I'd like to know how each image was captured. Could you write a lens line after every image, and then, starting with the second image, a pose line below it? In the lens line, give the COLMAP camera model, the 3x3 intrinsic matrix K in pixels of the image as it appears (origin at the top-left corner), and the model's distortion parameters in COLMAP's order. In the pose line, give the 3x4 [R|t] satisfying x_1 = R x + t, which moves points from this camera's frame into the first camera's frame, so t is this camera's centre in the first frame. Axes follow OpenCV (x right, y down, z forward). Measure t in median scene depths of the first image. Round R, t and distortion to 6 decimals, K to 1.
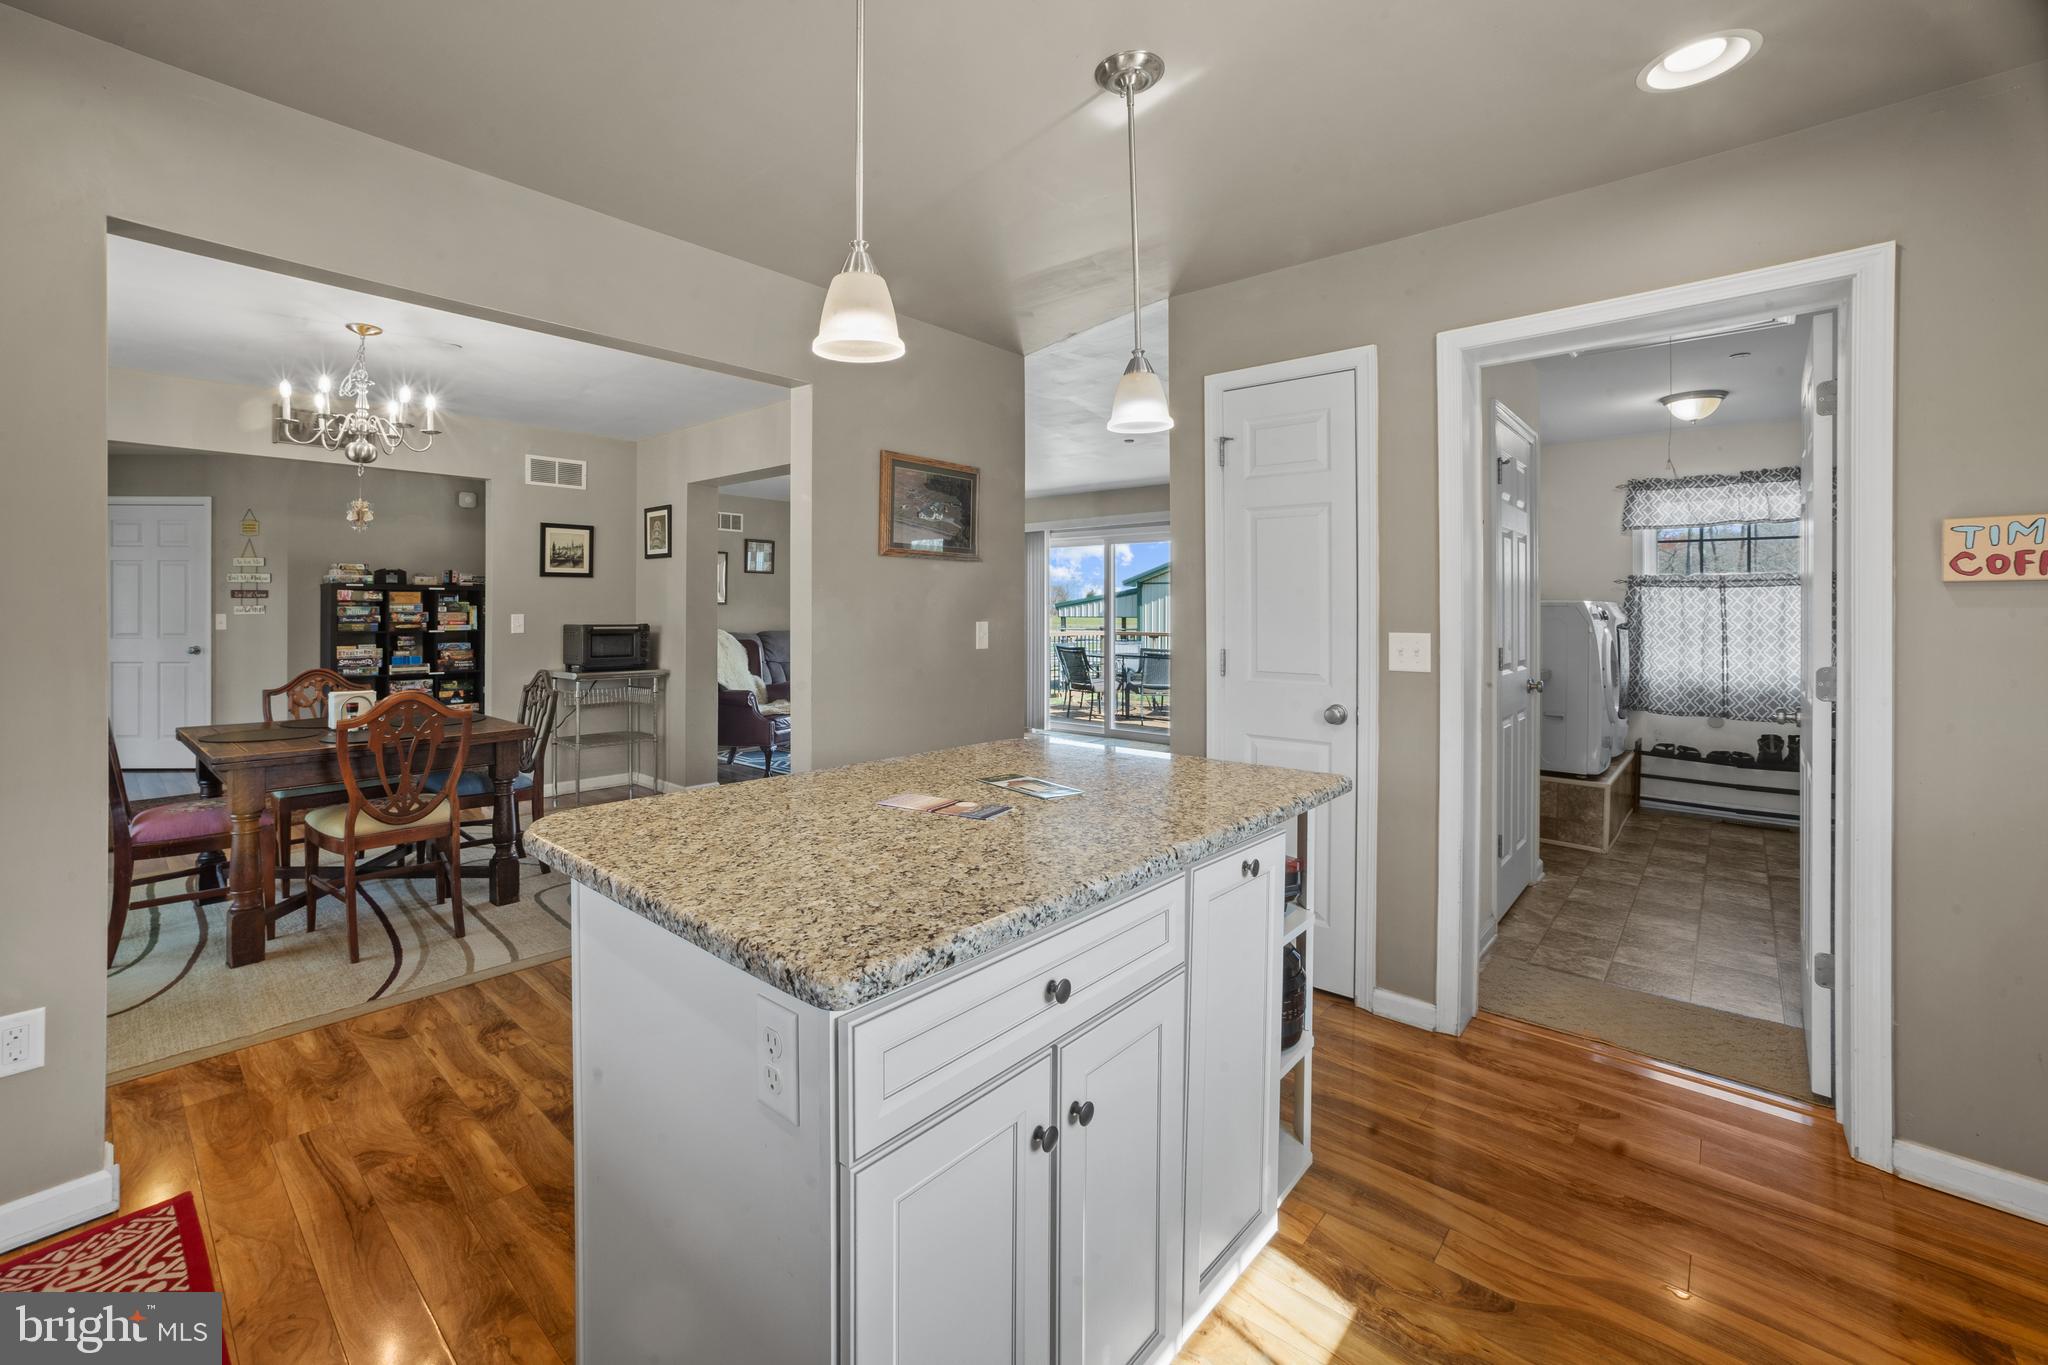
lens RADIAL K [[862.2, 0, 948.0], [0, 862.2, 611.0], [0, 0, 1]] dist [-0.032526, 0.013428]
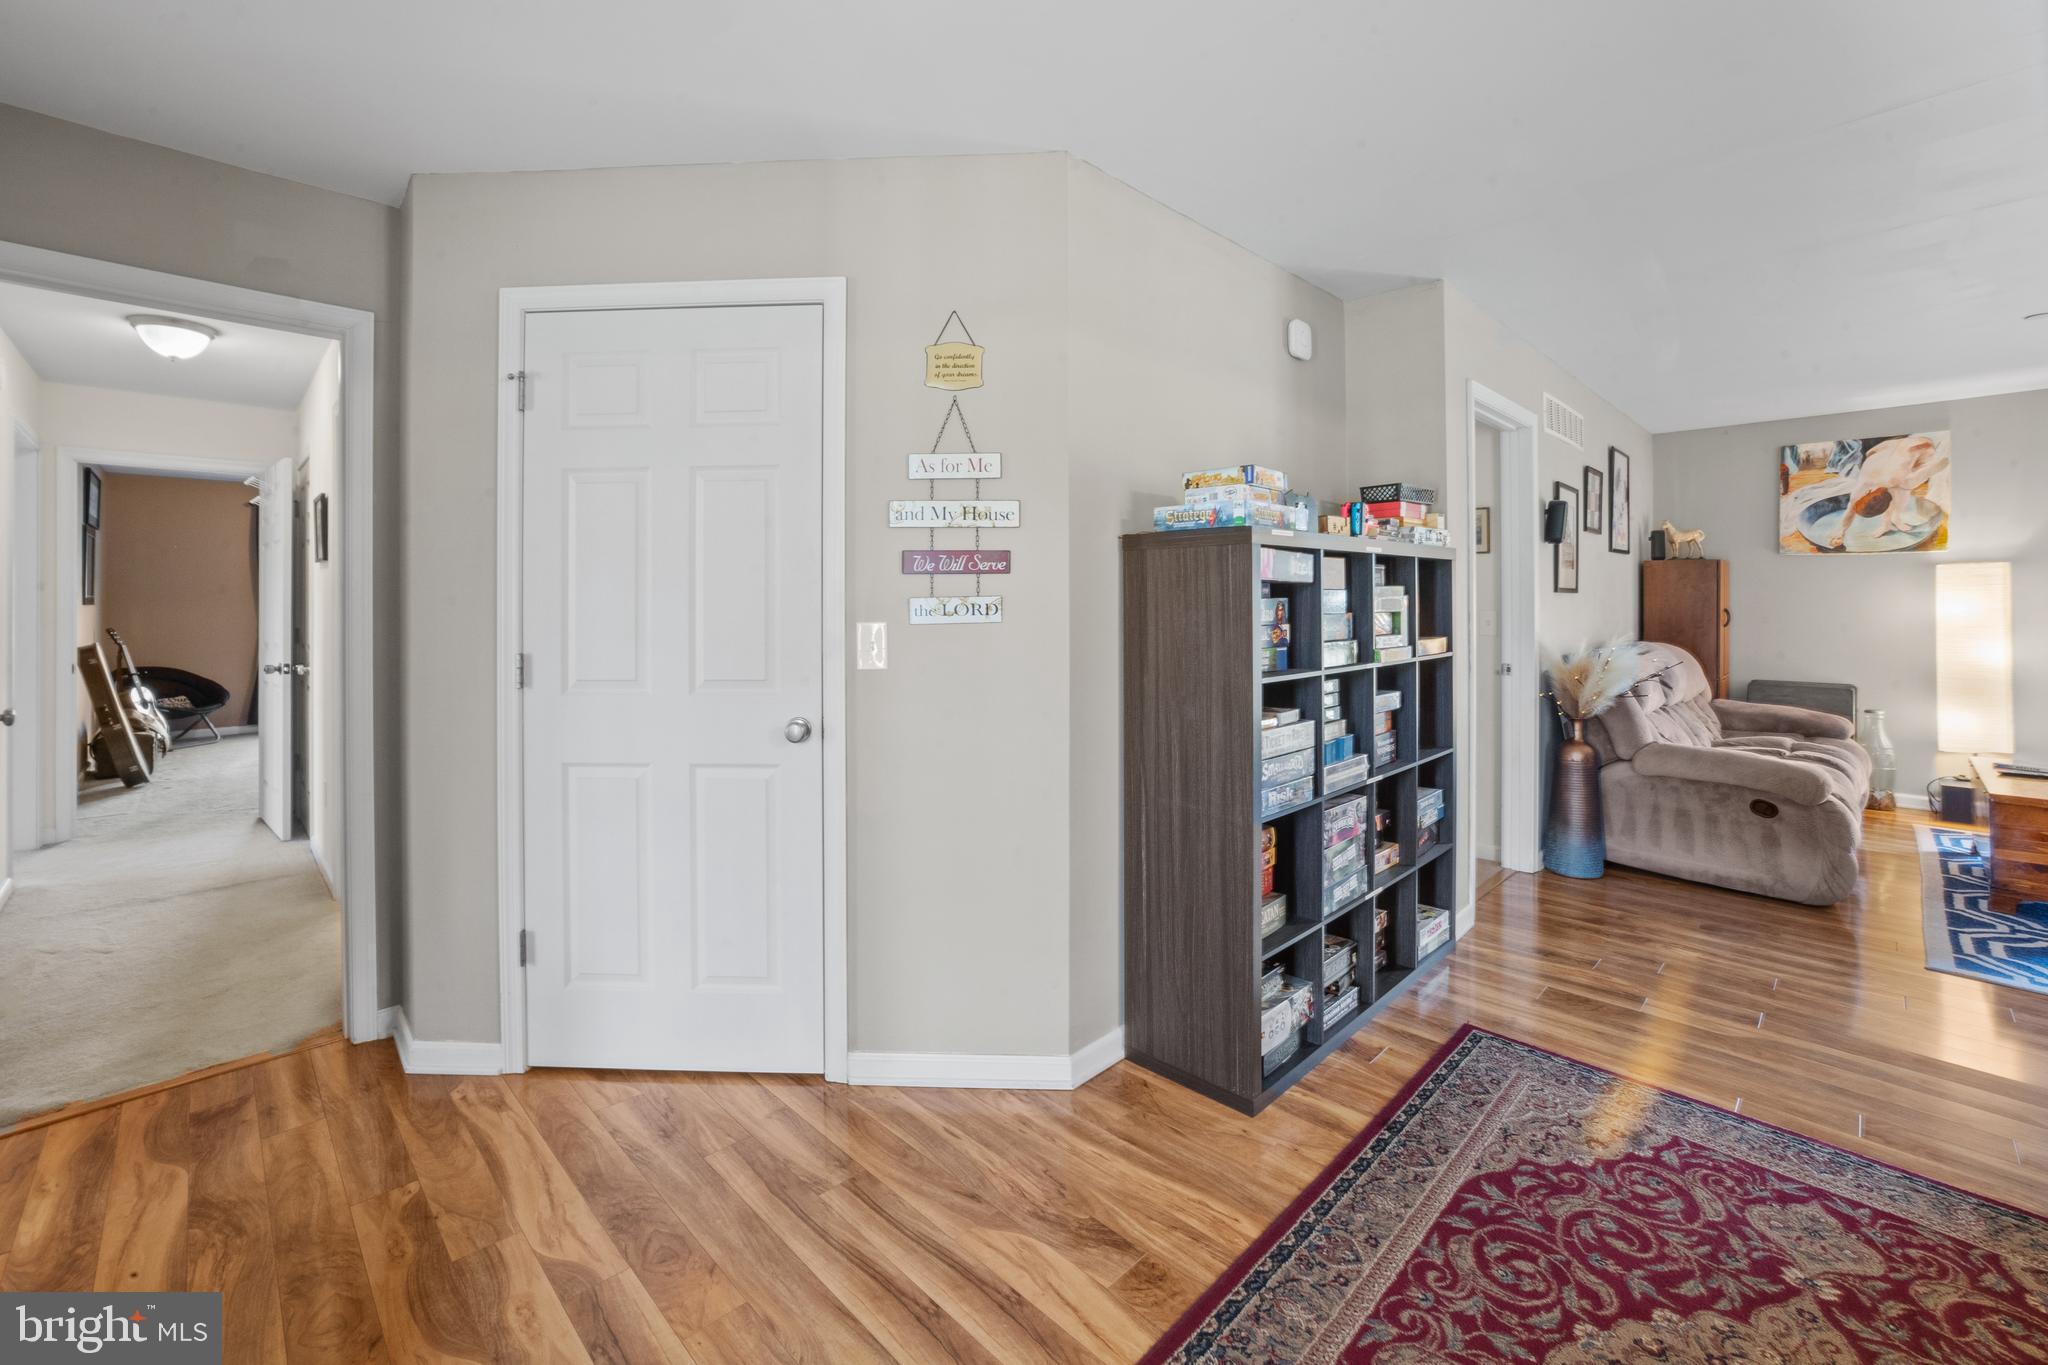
lens RADIAL K [[835.9, 0, 1017.1], [0, 835.9, 613.8], [0, 0, 1]] dist [-0.018135, 0.007887]
pose [[0.996871, -0.004137, -0.078934, -0.904933], [0.005204, 0.999898, 0.013324, -0.004432], [0.078871, -0.013693, 0.996791, 0.787779]]
